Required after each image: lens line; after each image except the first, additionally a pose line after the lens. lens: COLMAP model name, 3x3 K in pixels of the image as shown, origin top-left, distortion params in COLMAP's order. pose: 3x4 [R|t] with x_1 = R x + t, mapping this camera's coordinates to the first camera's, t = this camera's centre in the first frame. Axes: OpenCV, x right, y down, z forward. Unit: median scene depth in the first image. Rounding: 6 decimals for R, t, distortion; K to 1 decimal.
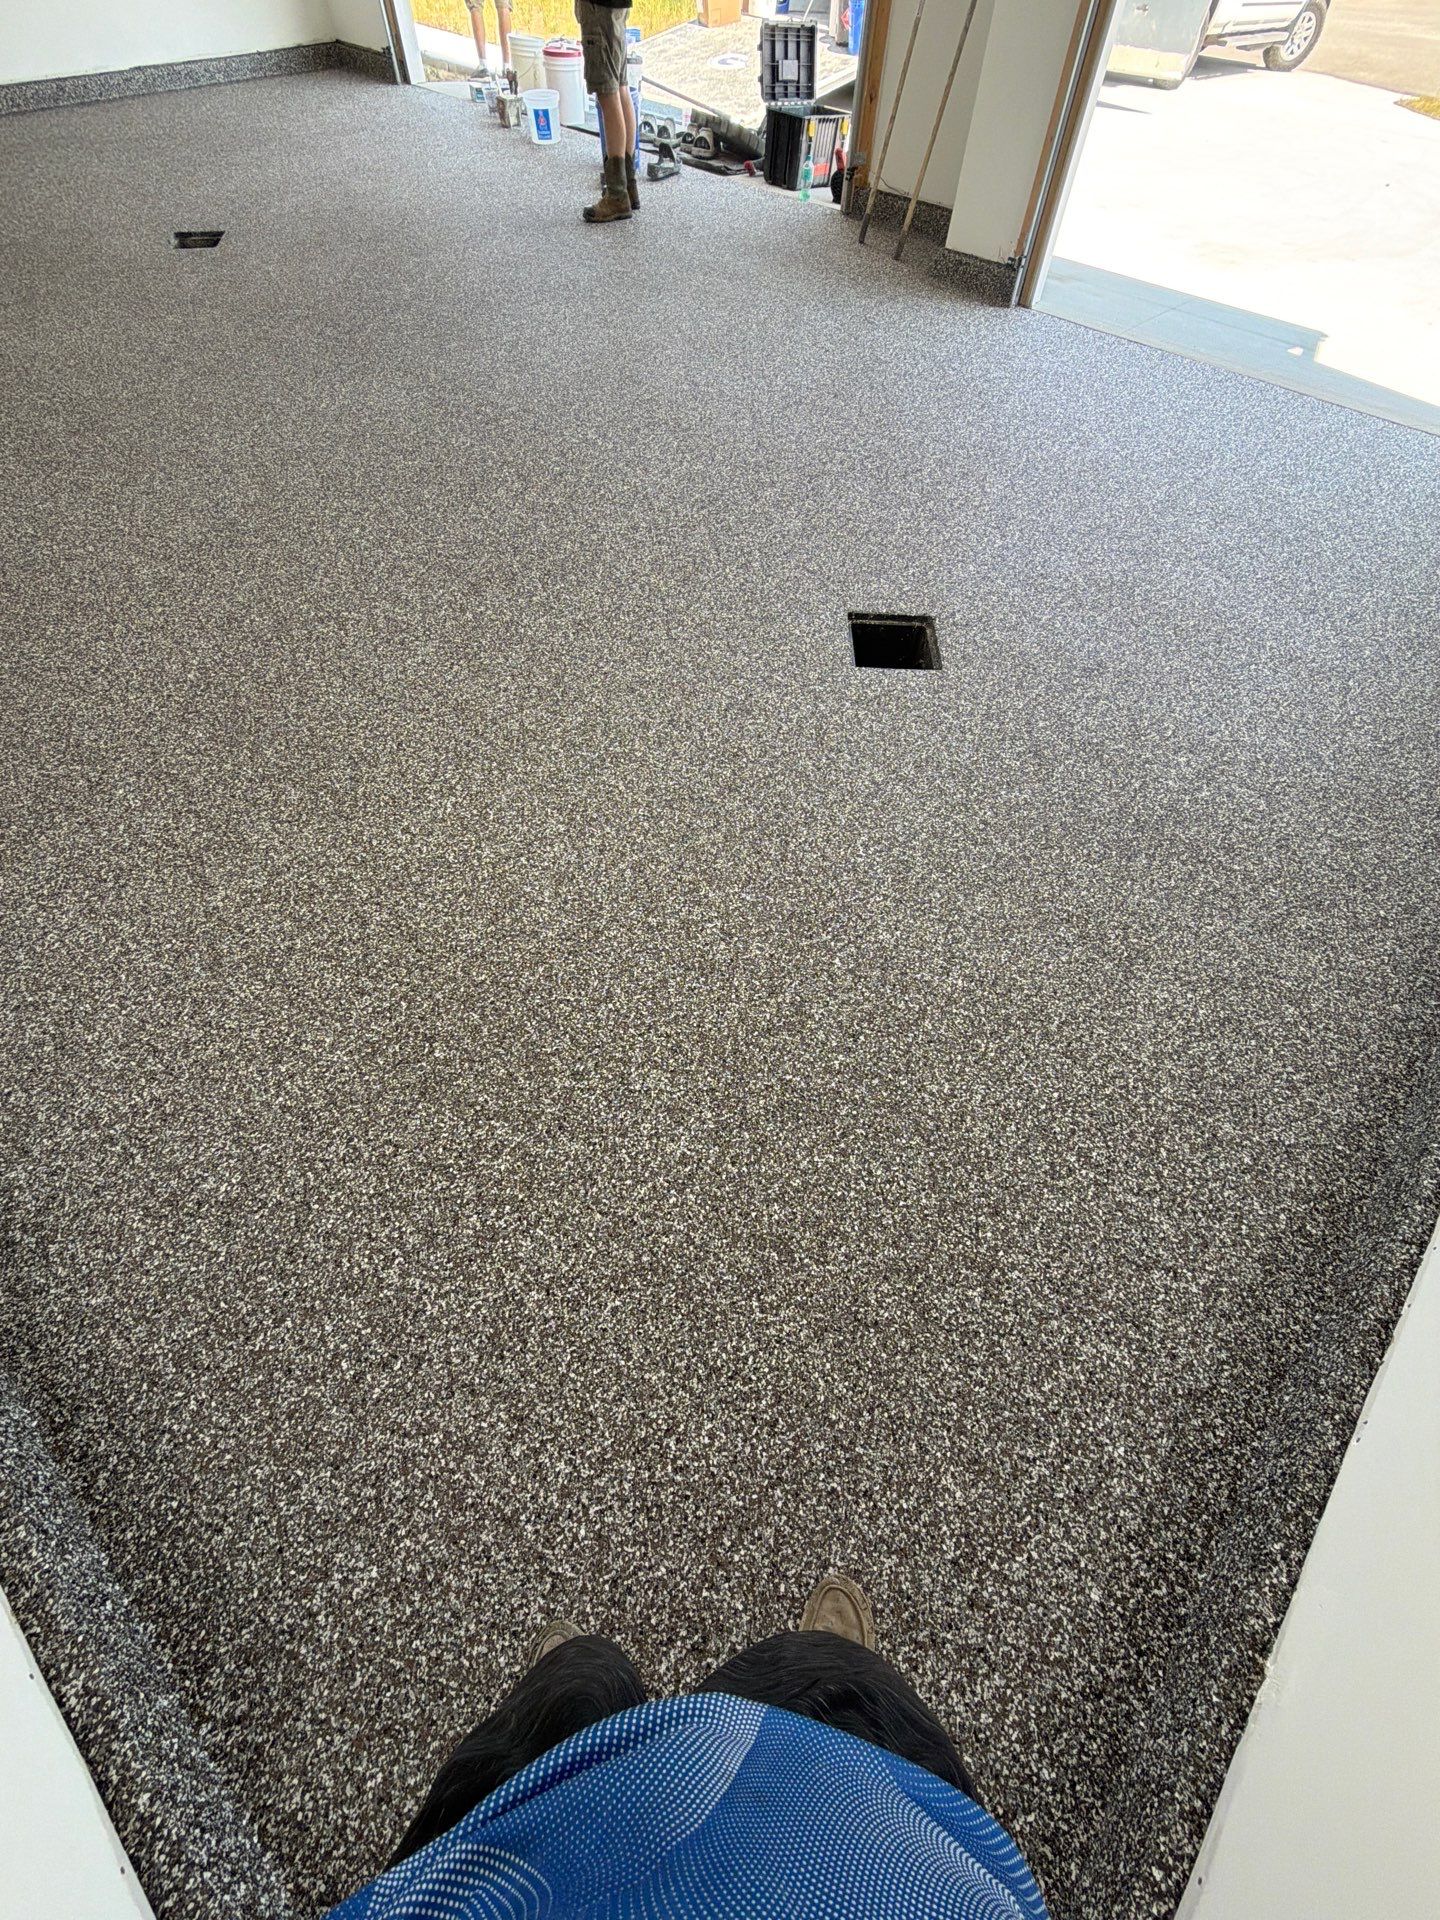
lens RADIAL K [[767.2, 0, 720.0], [0, 767.2, 956.6], [0, 0, 1]] dist [0.000233, -0.000178]
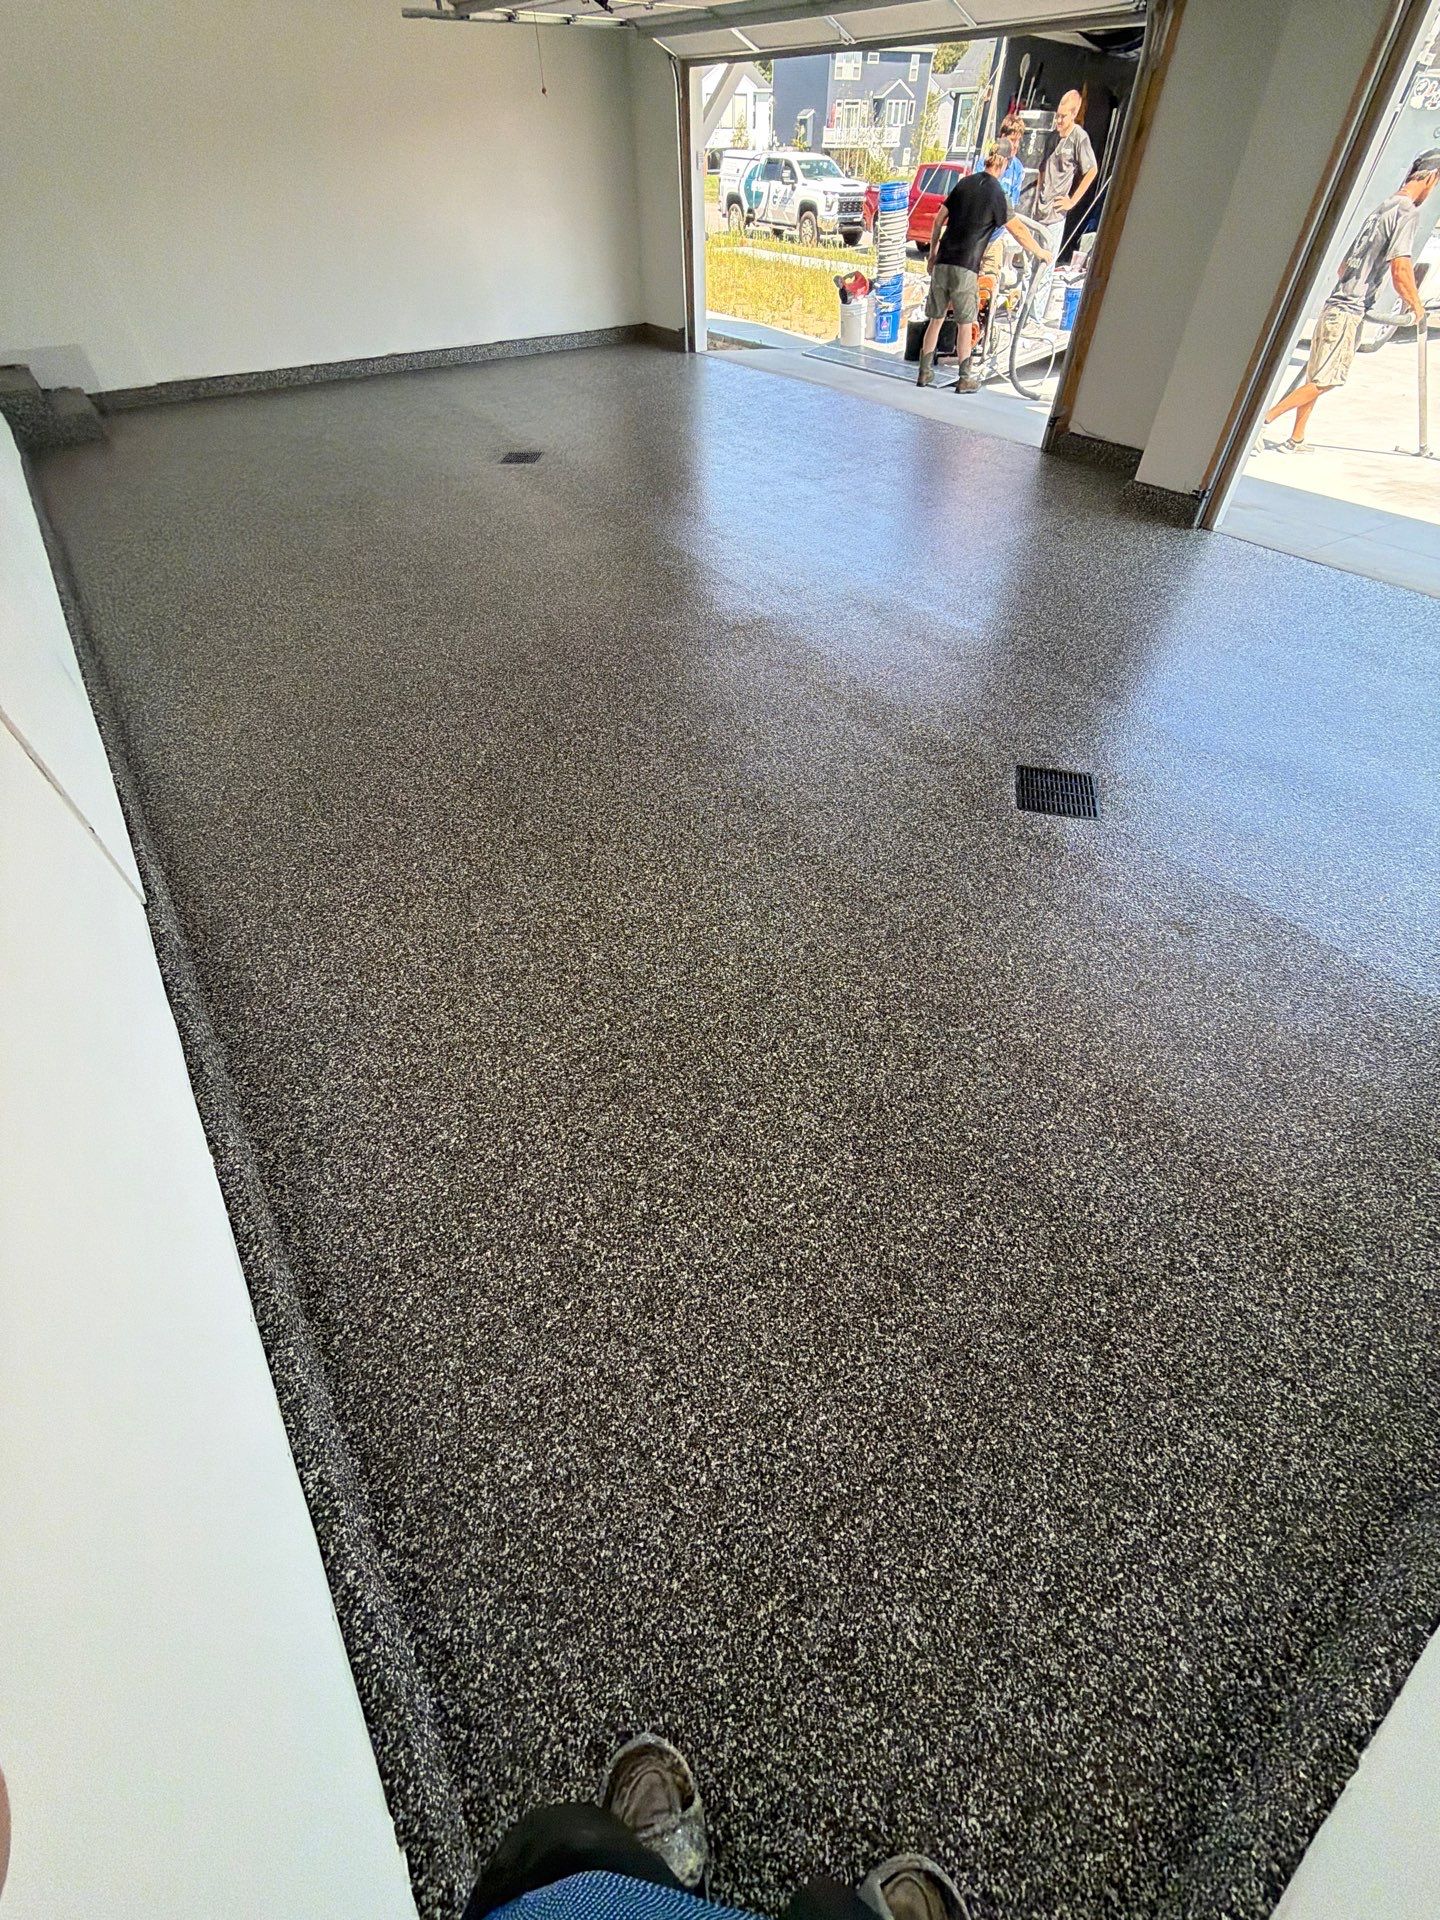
lens RADIAL K [[767.2, 0, 715.5], [0, 767.2, 961.9], [0, 0, 1]] dist [0.000233, -0.000178]
pose [[0.975786, 0.136361, -0.171016, -0.060886], [-0.163104, 0.974587, -0.153546, 0.145893], [0.145733, 0.177721, 0.973230, -0.209169]]
